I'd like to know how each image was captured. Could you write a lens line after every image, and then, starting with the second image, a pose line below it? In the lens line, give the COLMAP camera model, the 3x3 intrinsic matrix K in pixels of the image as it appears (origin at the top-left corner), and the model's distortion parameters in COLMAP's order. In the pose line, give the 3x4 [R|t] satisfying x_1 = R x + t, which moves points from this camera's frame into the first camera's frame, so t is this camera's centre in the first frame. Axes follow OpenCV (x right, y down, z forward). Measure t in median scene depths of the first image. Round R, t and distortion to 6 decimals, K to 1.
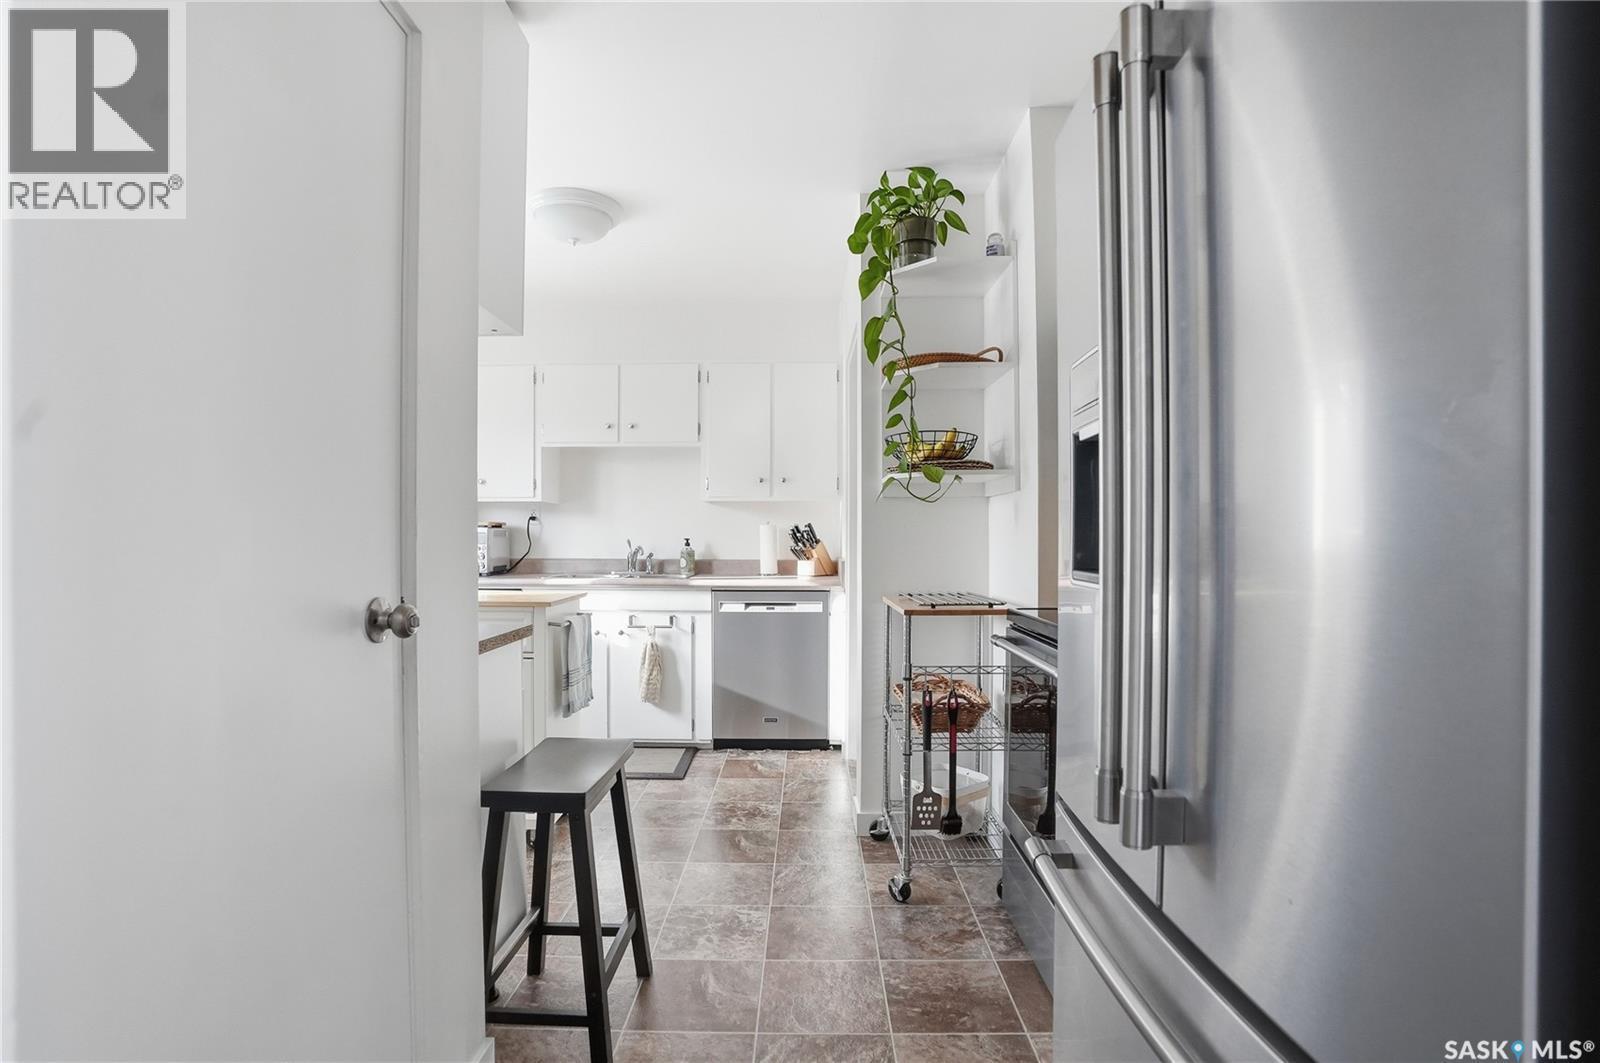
lens RADIAL K [[771.2, 0, 800.0], [0, 771.2, 531.5], [0, 0, 1]] dist [-0.074121, 0.033898]
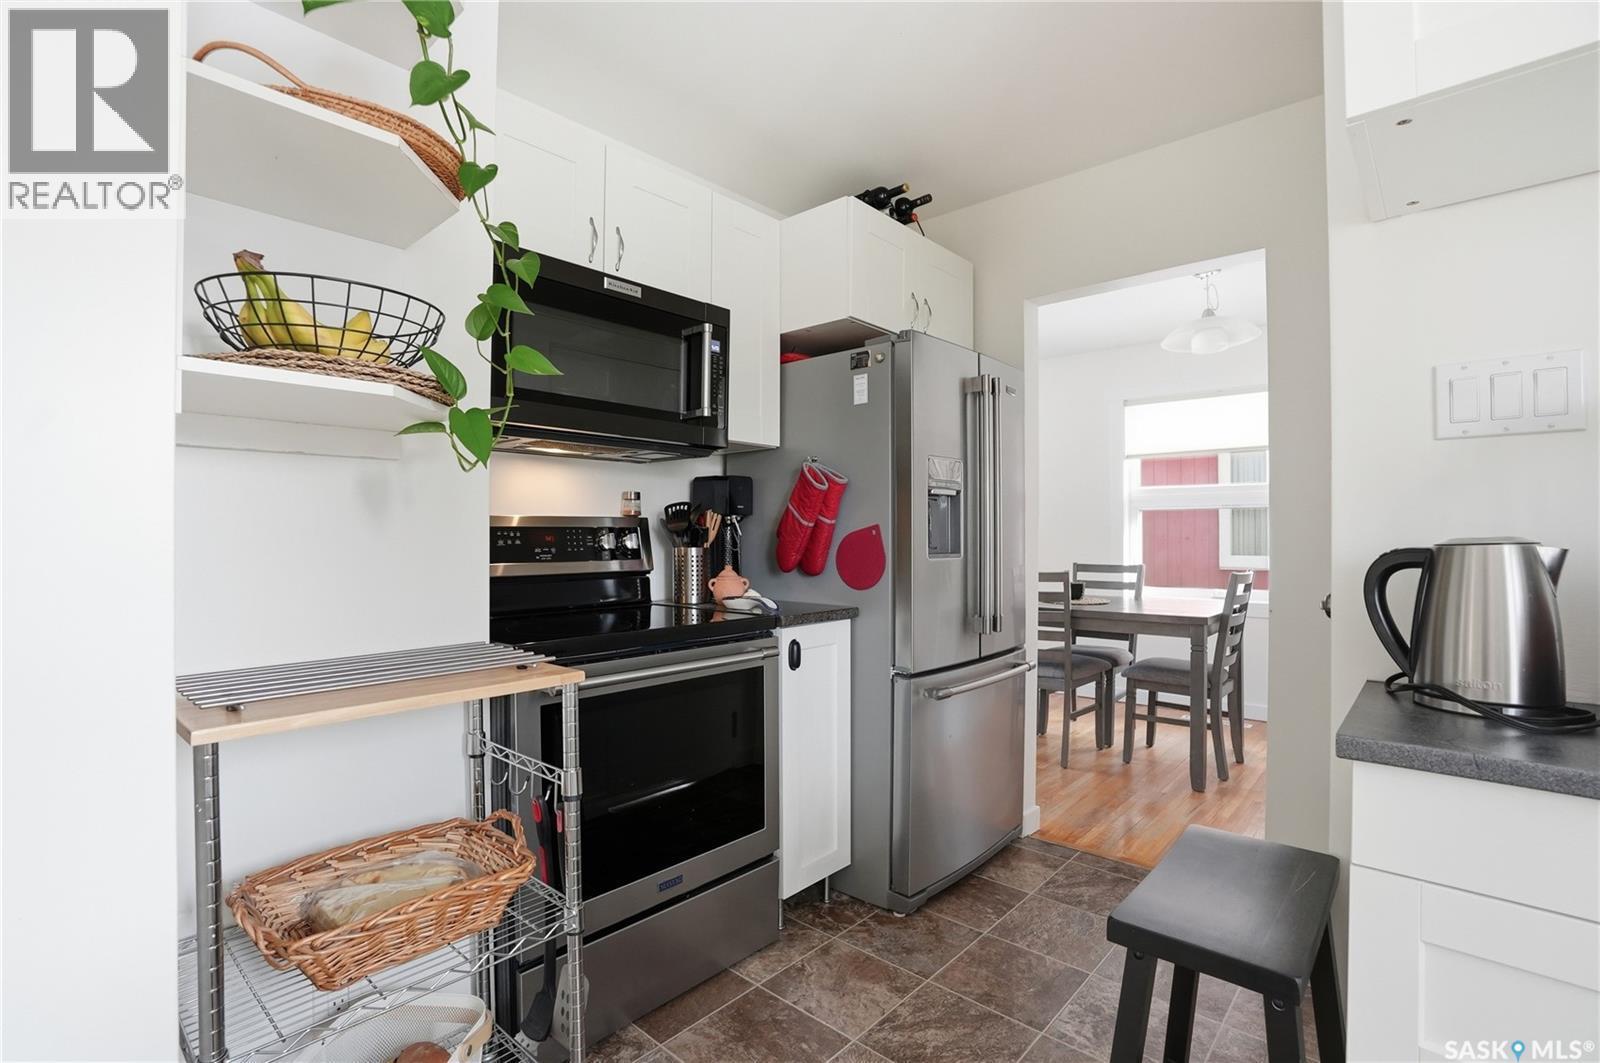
lens RADIAL K [[771.2, 0, 800.0], [0, 771.2, 531.5], [0, 0, 1]] dist [-0.074121, 0.033898]
pose [[-0.765055, -0.004740, 0.643947, -0.152195], [-0.012569, 0.999892, -0.007572, 0.005258], [-0.643842, -0.013886, -0.765033, 0.801121]]
